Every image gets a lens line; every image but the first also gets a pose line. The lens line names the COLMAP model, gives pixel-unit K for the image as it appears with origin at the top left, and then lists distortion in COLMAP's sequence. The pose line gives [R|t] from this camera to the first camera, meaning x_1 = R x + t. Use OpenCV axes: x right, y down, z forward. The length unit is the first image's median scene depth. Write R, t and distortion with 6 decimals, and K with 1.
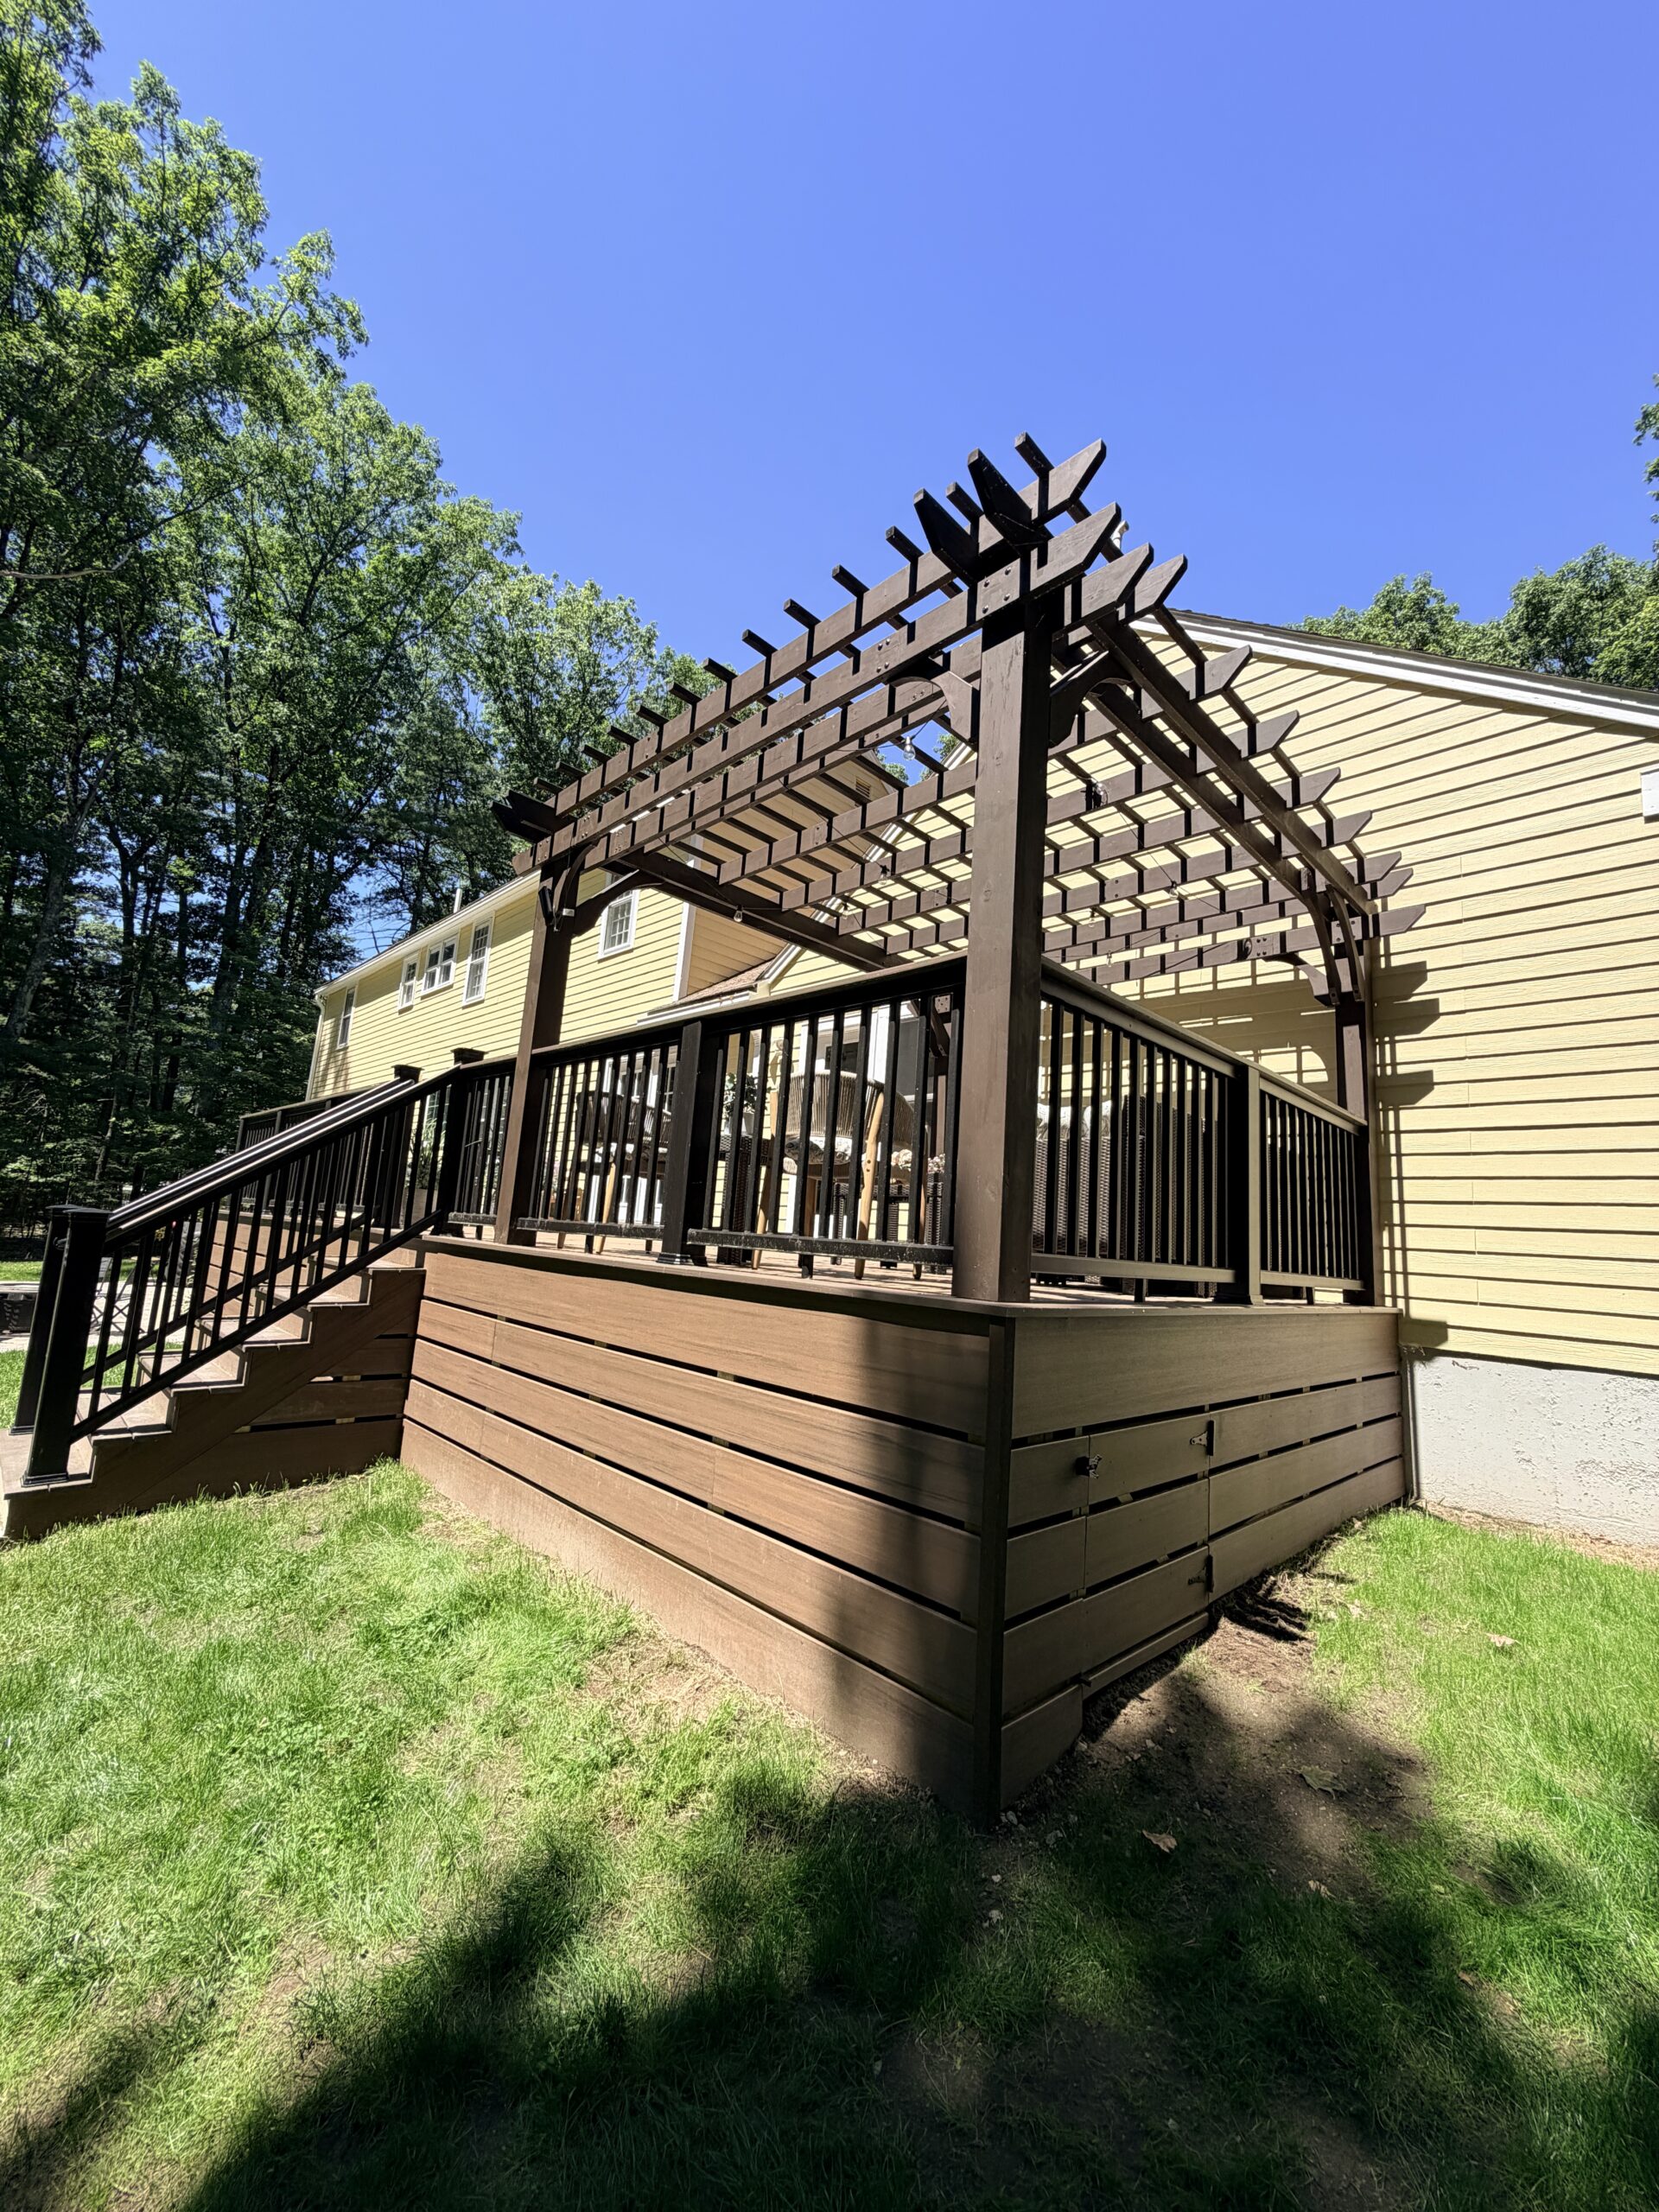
lens RADIAL K [[864.2, 0, 829.5], [0, 864.2, 1106.0], [0, 0, 1]] dist [0.002373, -0.000211]
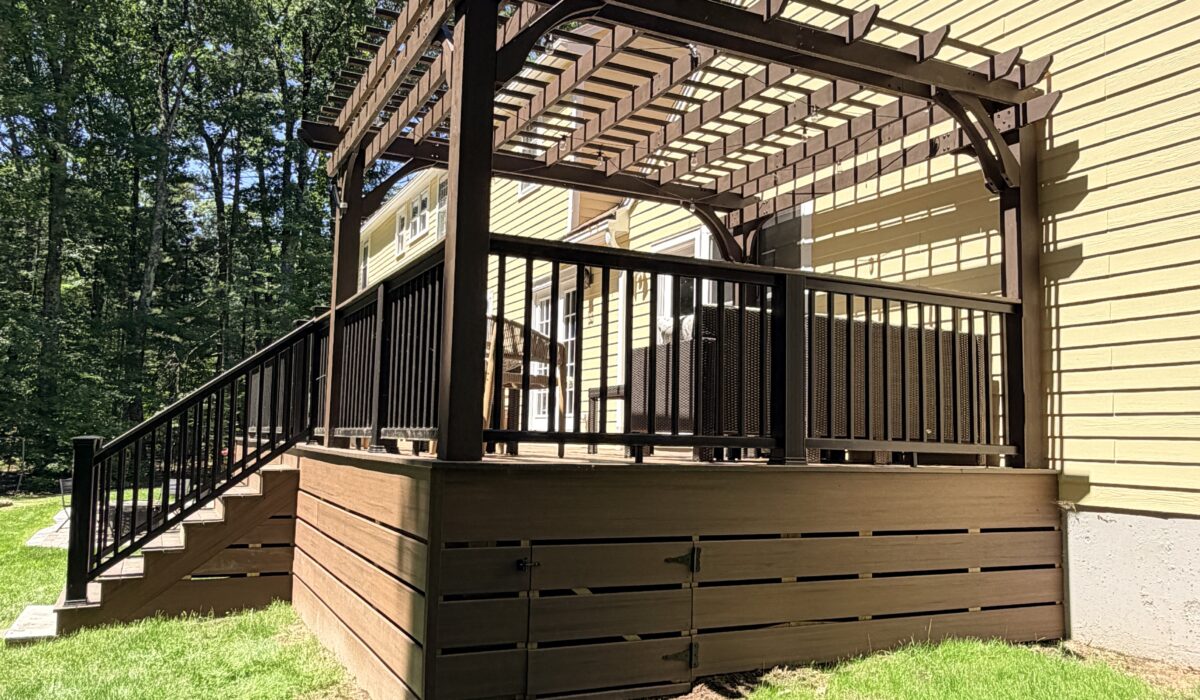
lens RADIAL K [[914.3, 0, 607.5], [0, 914.3, 339.9], [0, 0, 1]] dist [0.006520, 0.001713]
pose [[0.947912, -0.082291, -0.307719, 0.520161], [0.092489, 0.995539, 0.018678, -0.000453], [0.304809, -0.046165, 0.951294, -0.264710]]
